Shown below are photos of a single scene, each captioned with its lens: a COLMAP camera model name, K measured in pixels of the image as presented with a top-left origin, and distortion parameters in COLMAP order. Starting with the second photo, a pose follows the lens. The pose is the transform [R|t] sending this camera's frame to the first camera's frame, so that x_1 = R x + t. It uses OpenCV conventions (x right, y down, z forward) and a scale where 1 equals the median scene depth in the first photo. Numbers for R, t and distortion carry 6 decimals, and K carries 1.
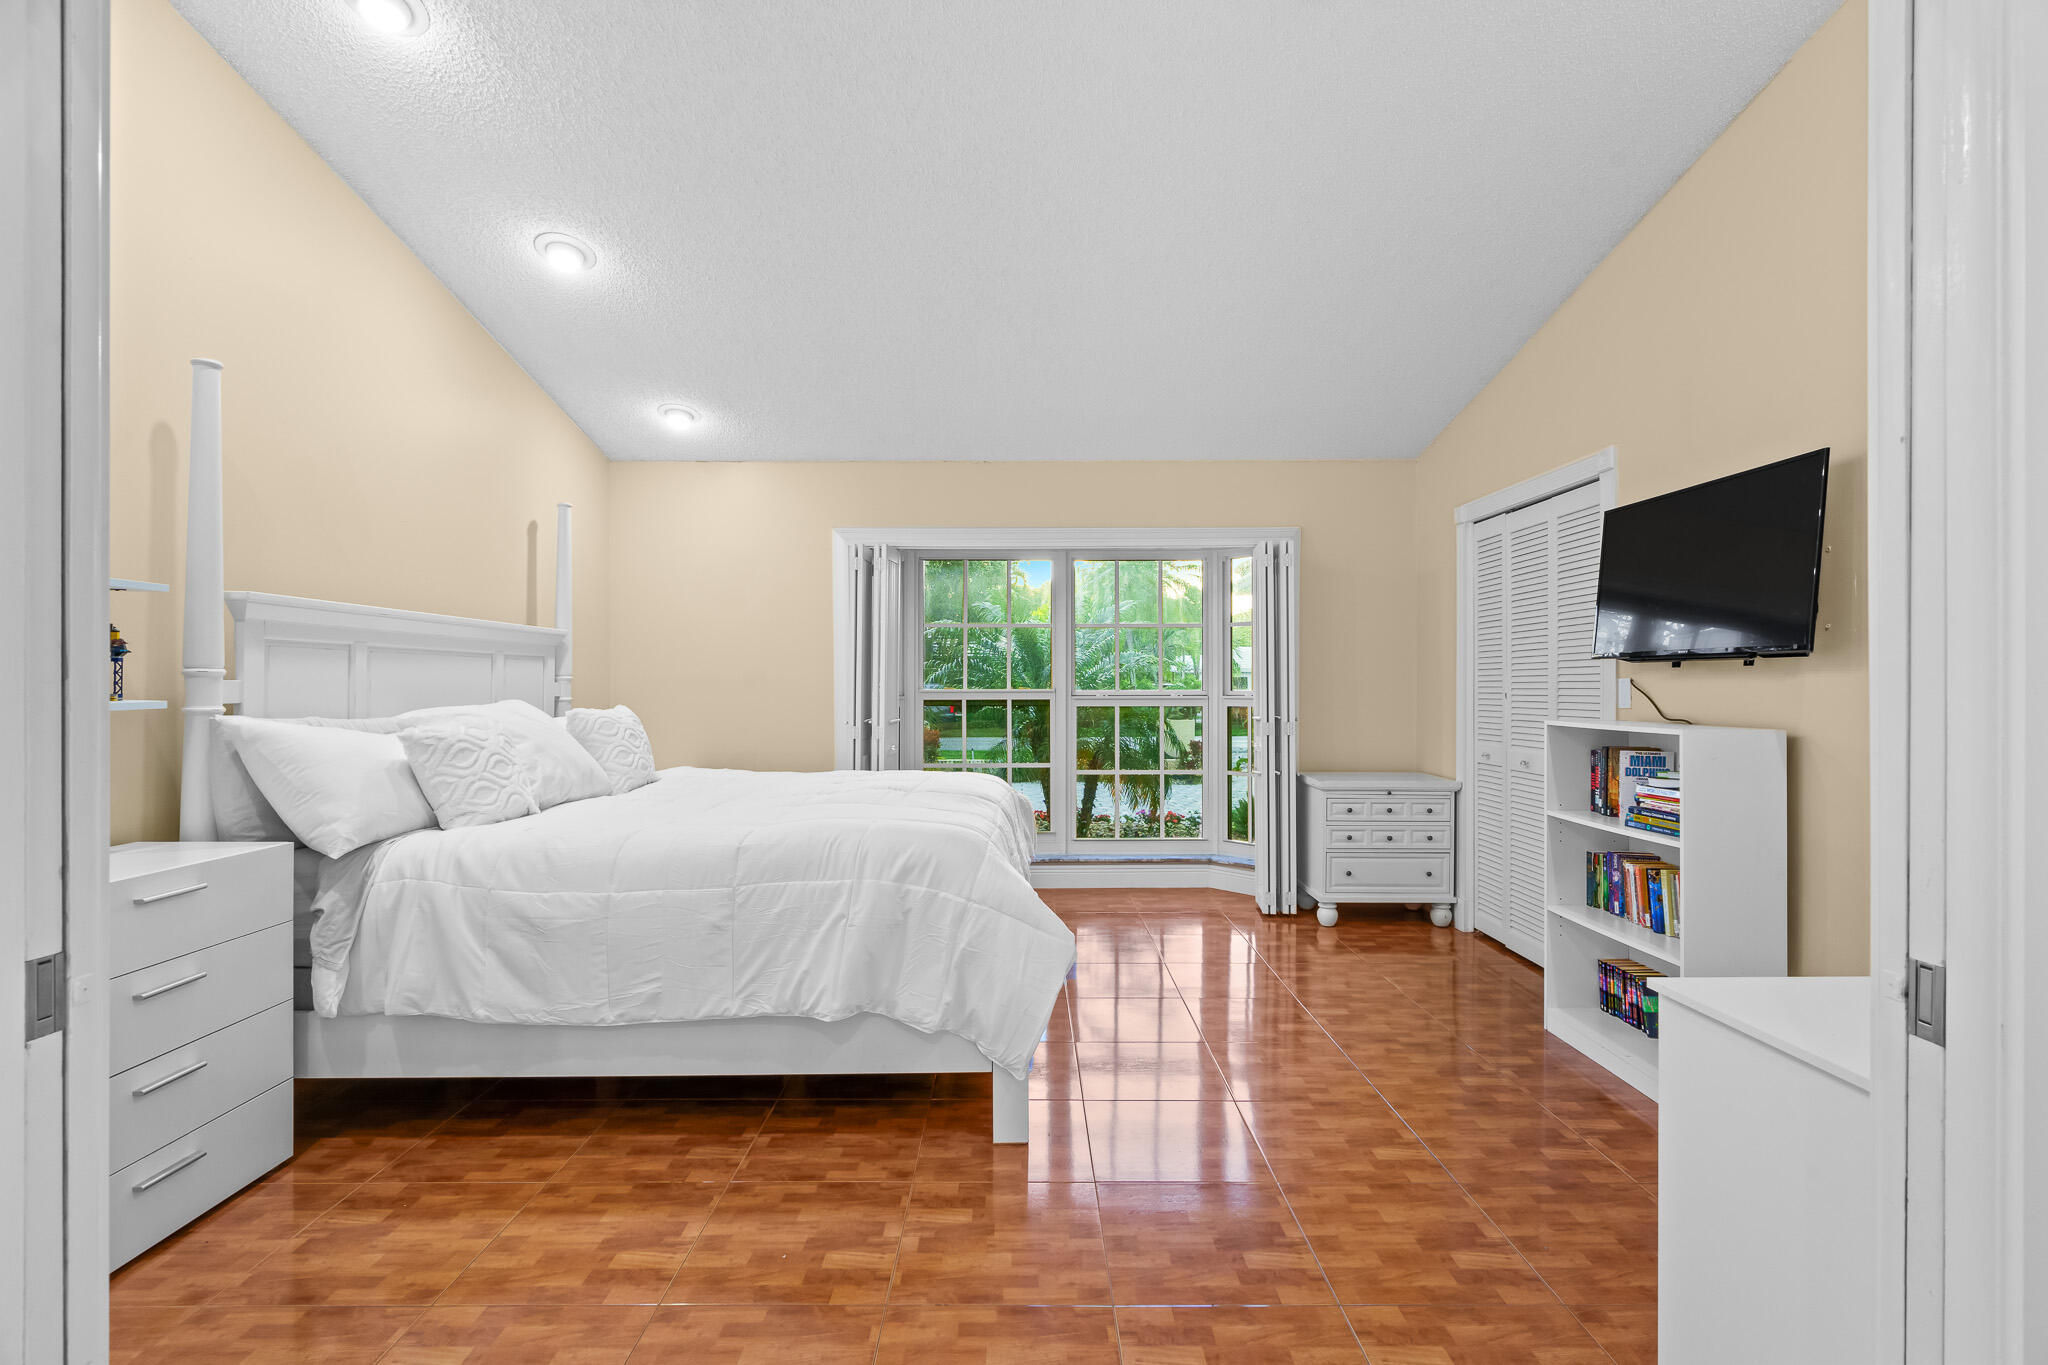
lens RADIAL K [[935.7, 0, 1058.1], [0, 935.7, 683.2], [0, 0, 1]] dist [-0.008622, 0.004260]
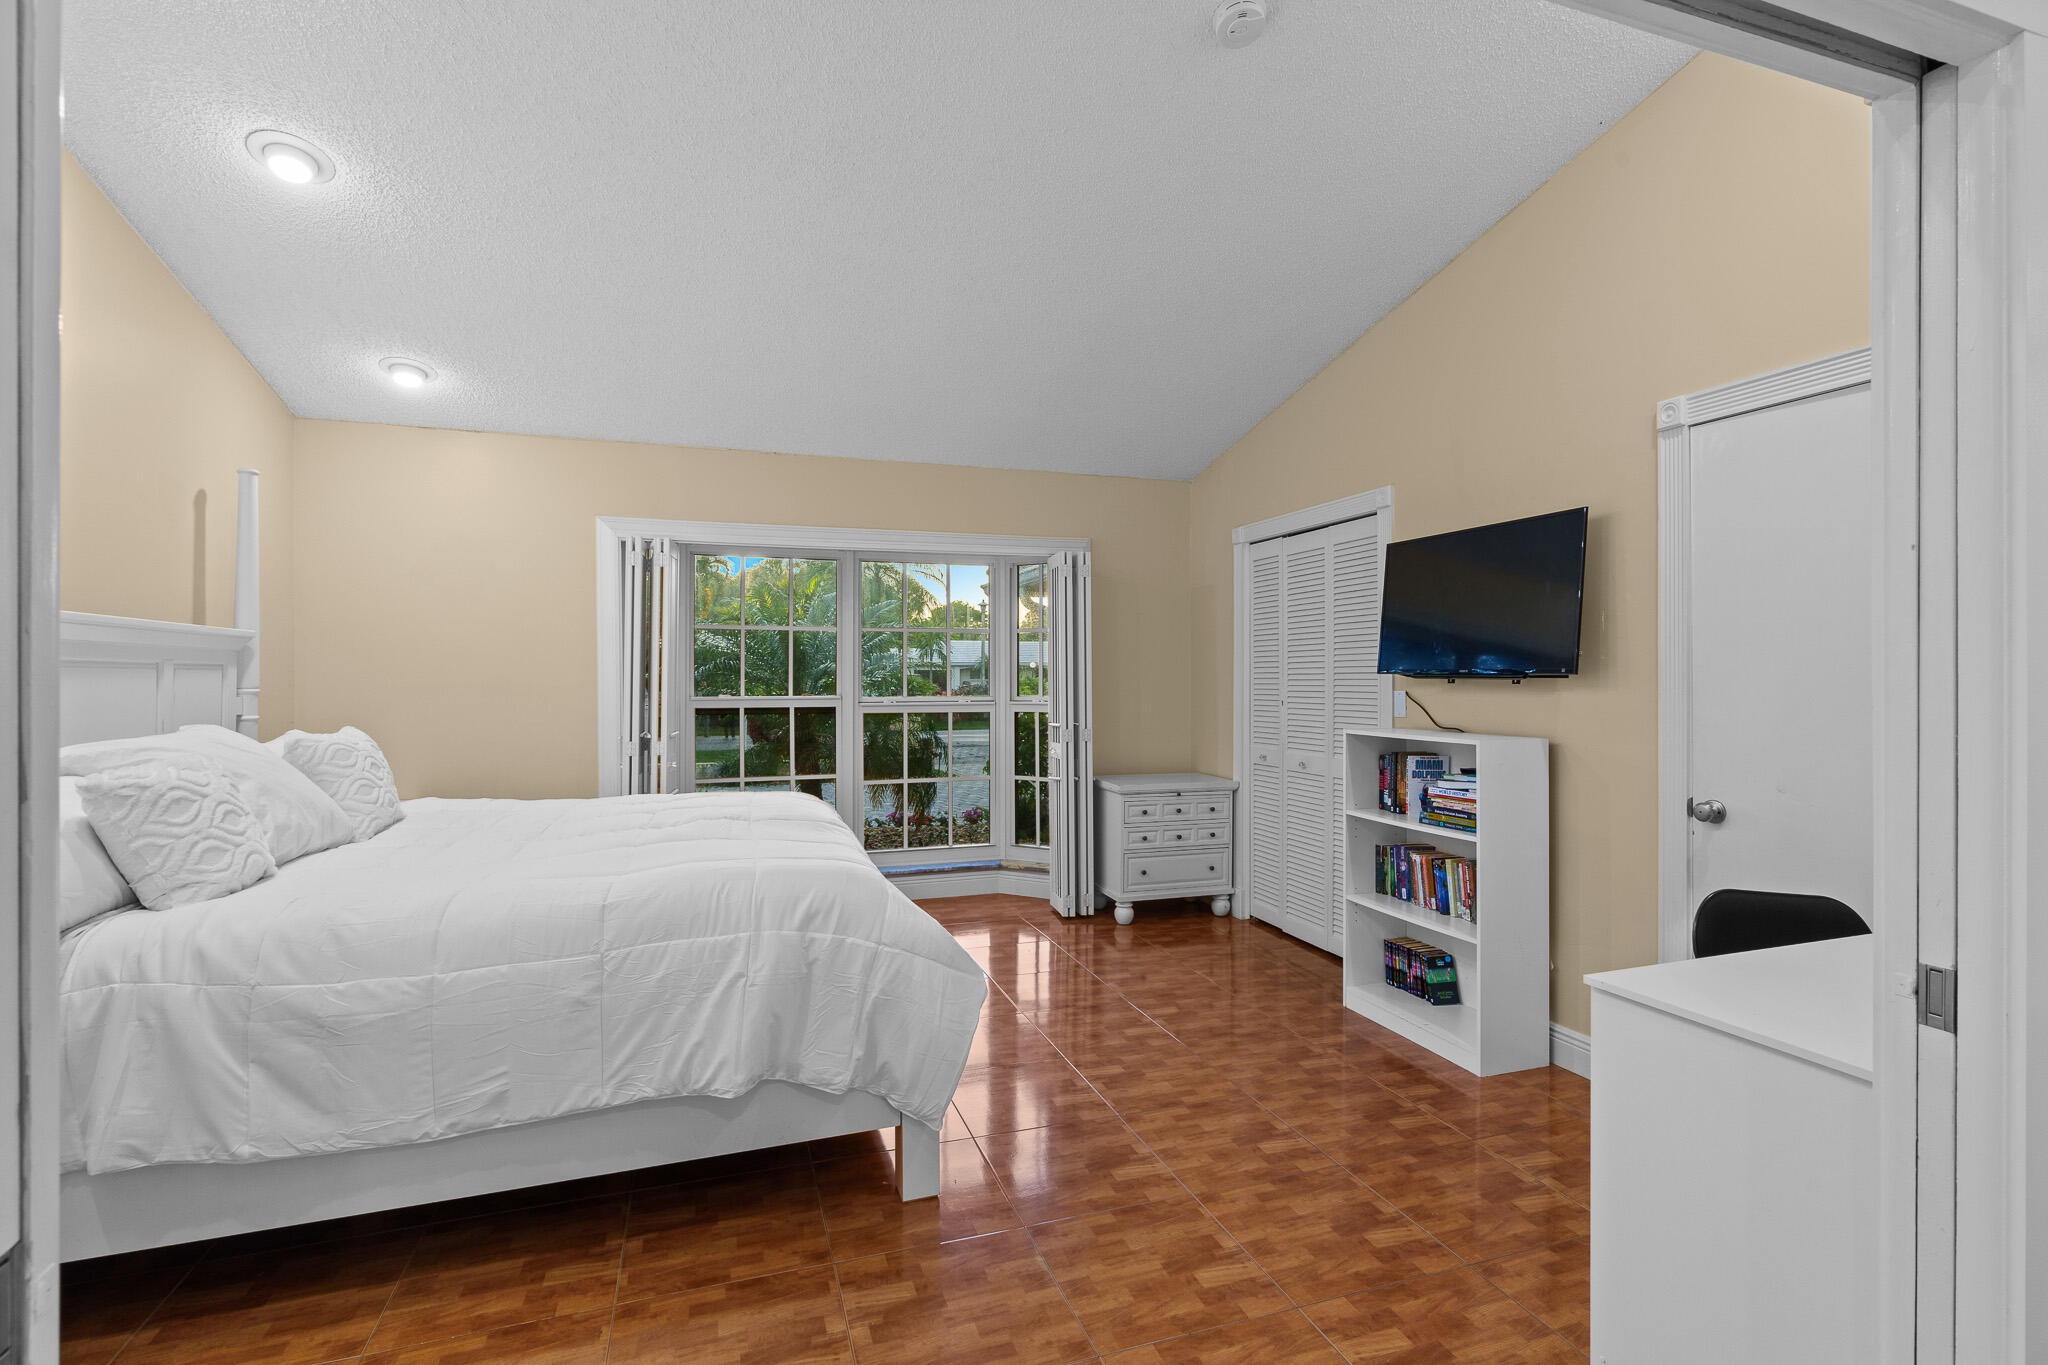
lens RADIAL K [[935.7, 0, 1022.9], [0, 935.7, 669.7], [0, 0, 1]] dist [-0.008622, 0.004260]
pose [[0.949746, 0.001746, 0.313015, -0.246087], [-0.001418, 0.999998, -0.001275, -0.037709], [-0.313017, 0.000767, 0.949747, 0.075591]]
